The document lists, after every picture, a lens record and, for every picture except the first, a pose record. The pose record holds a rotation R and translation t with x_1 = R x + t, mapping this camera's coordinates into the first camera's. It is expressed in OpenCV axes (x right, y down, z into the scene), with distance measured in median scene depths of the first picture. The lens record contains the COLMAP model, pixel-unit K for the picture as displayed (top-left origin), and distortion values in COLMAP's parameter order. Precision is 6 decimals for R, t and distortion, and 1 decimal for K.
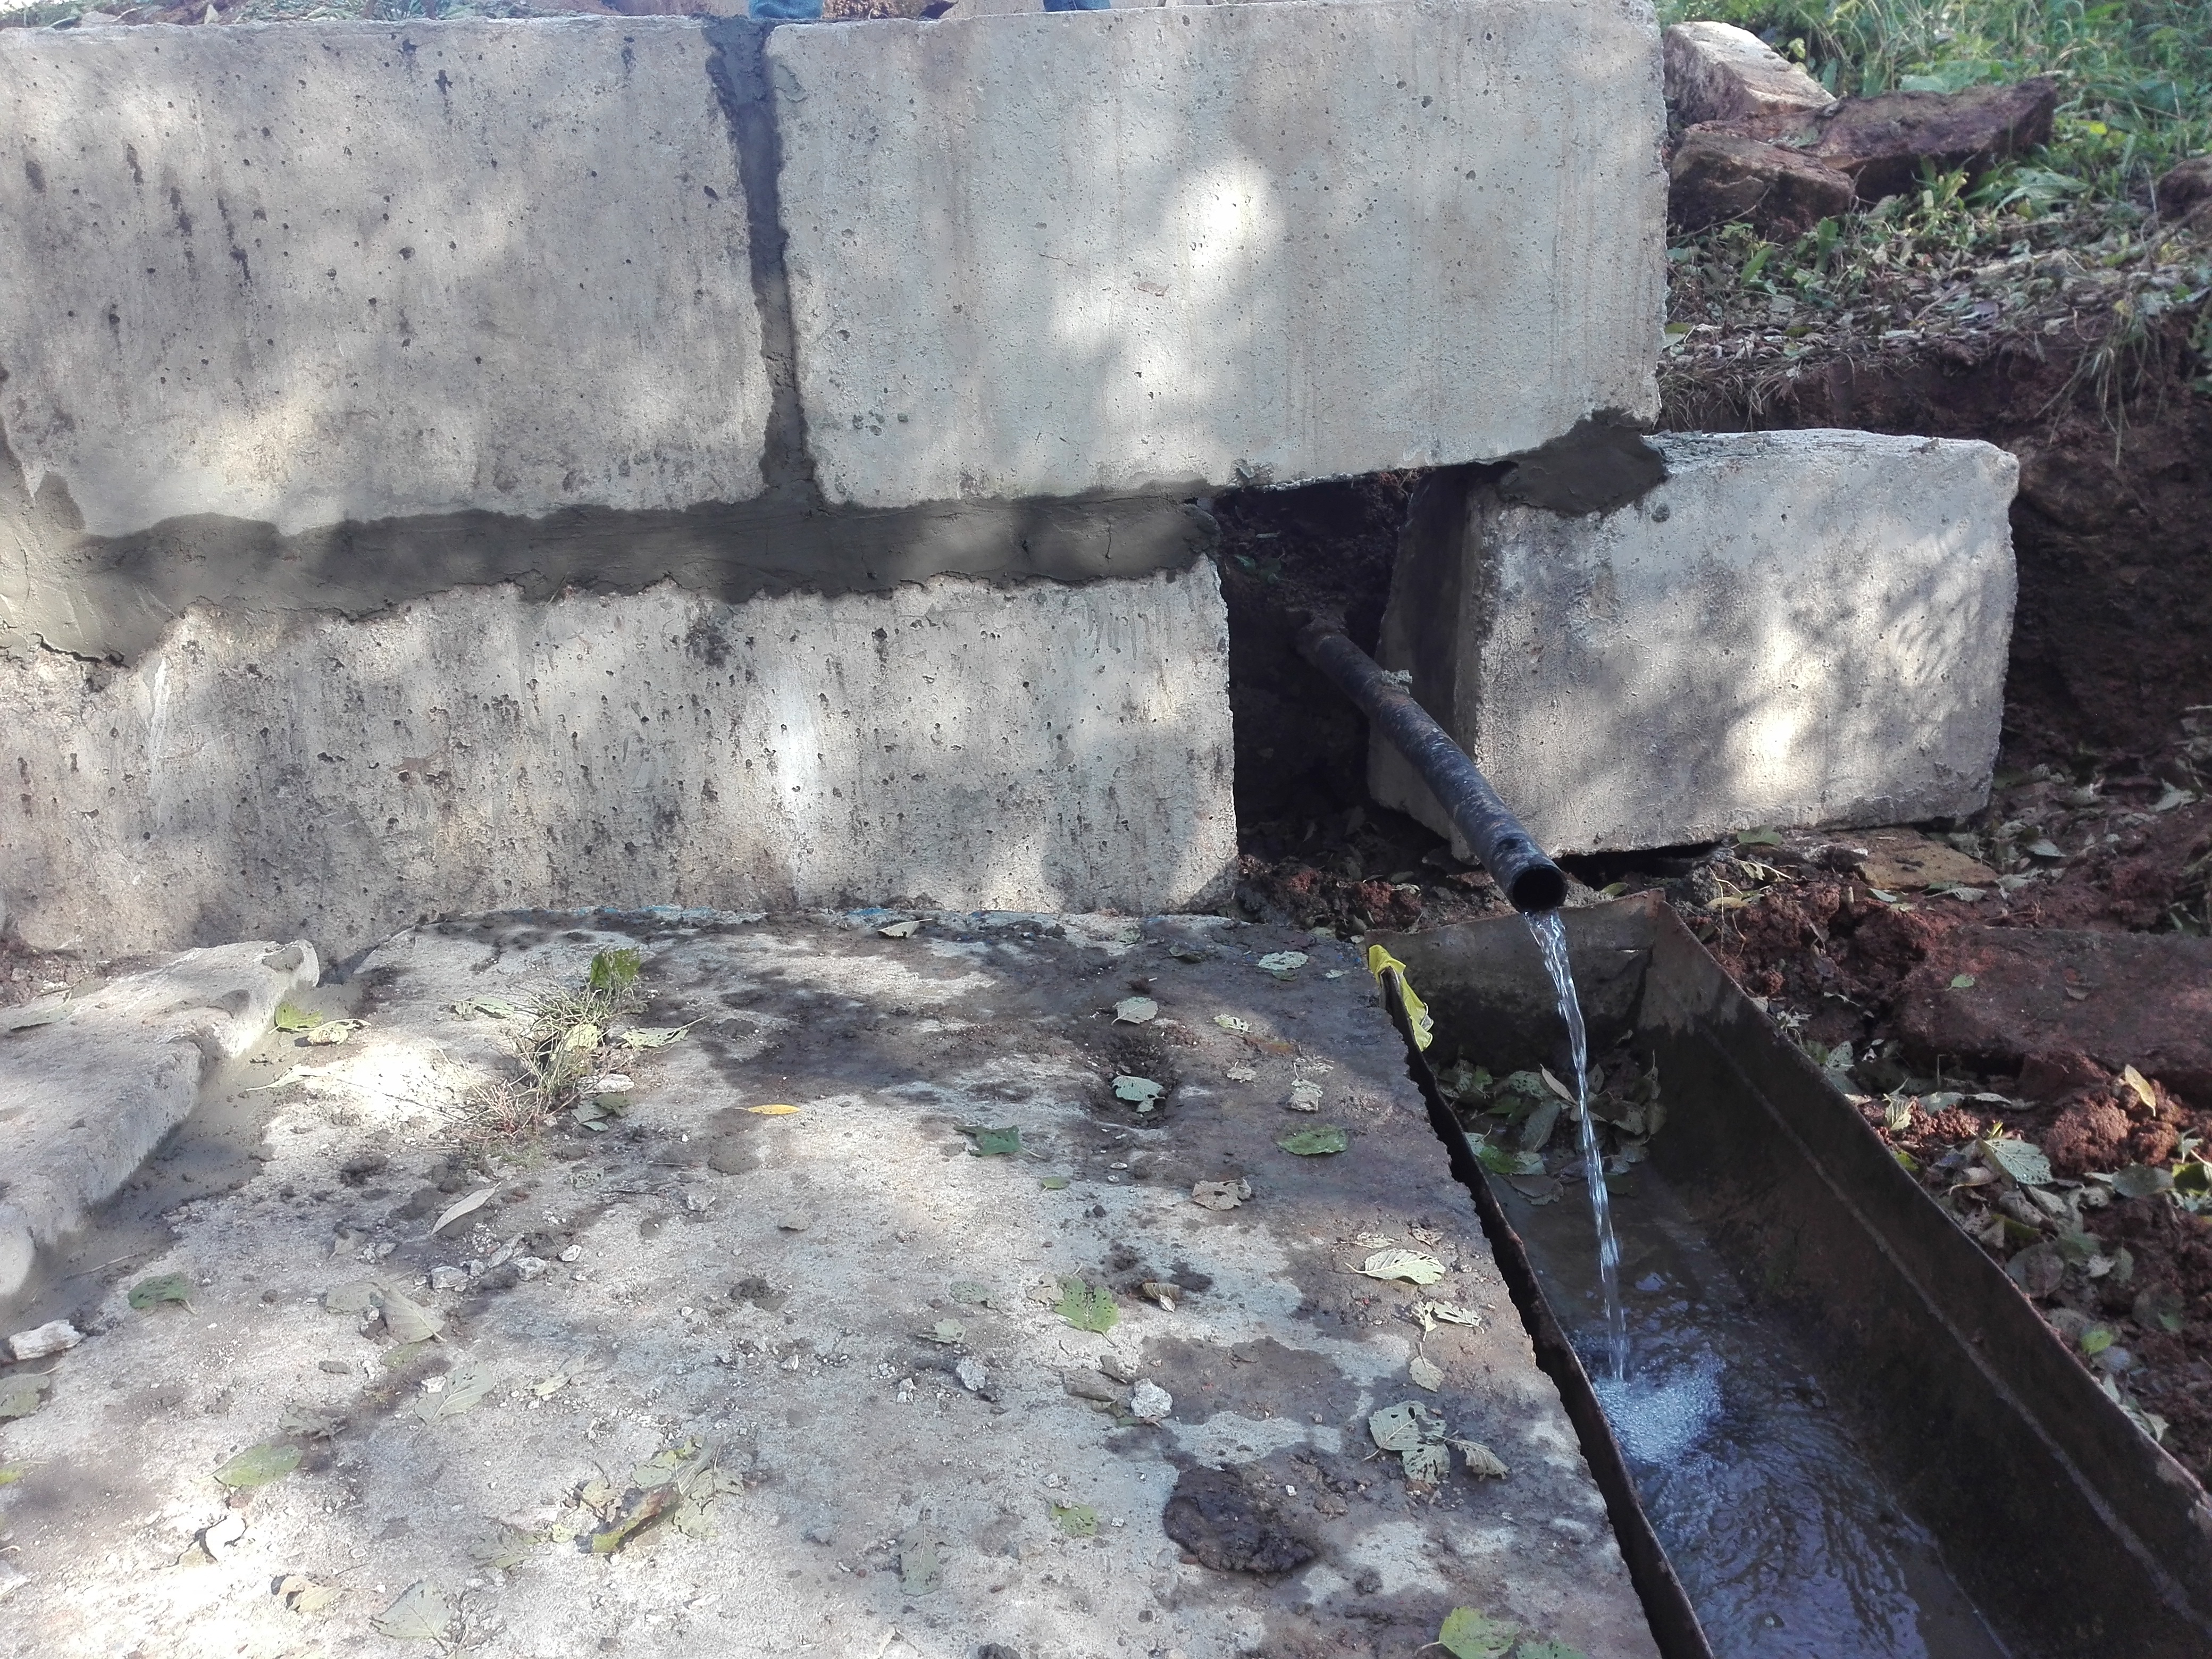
lens RADIAL K [[1821.6, 0, 1104.1], [0, 1821.6, 831.8], [0, 0, 1]] dist [-0.035164, -0.003890]
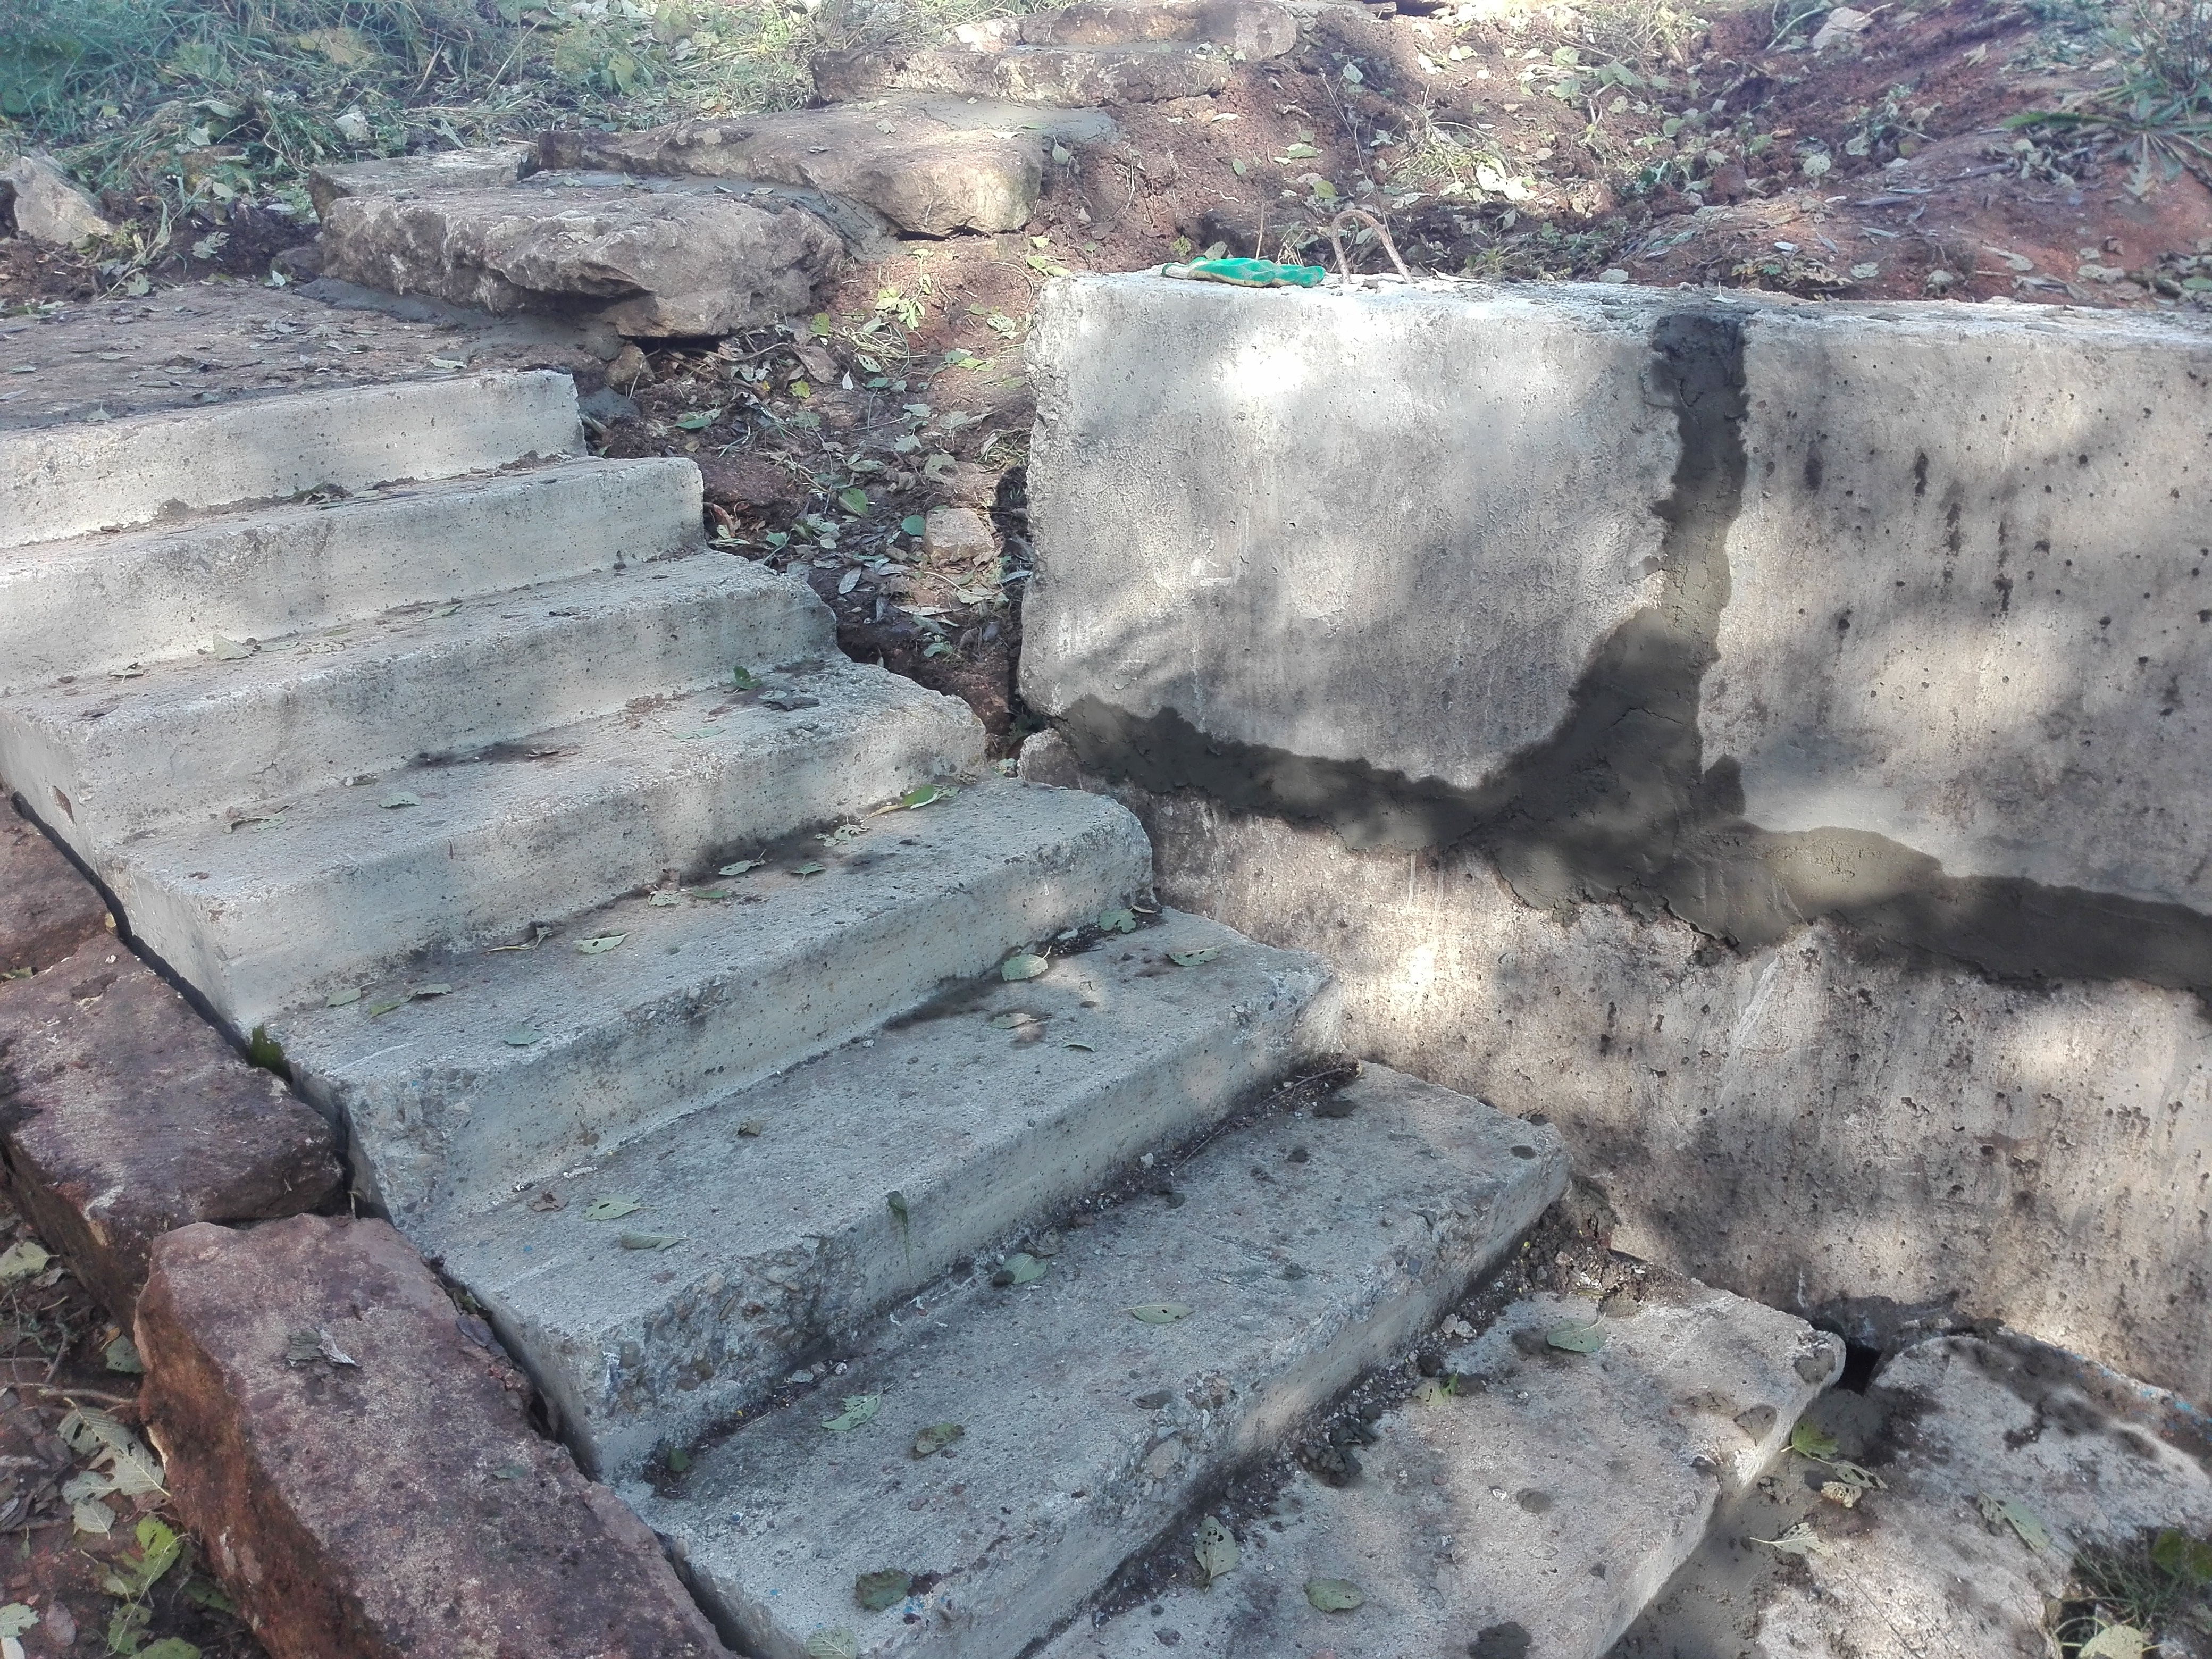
lens RADIAL K [[1821.6, 0, 1105.2], [0, 1821.6, 828.9], [0, 0, 1]] dist [-0.035164, -0.003890]
pose [[0.711664, 0.308598, -0.631112, -0.193877], [-0.231933, 0.951191, 0.203574, -0.274633], [0.663130, 0.001499, 0.748502, 0.050861]]
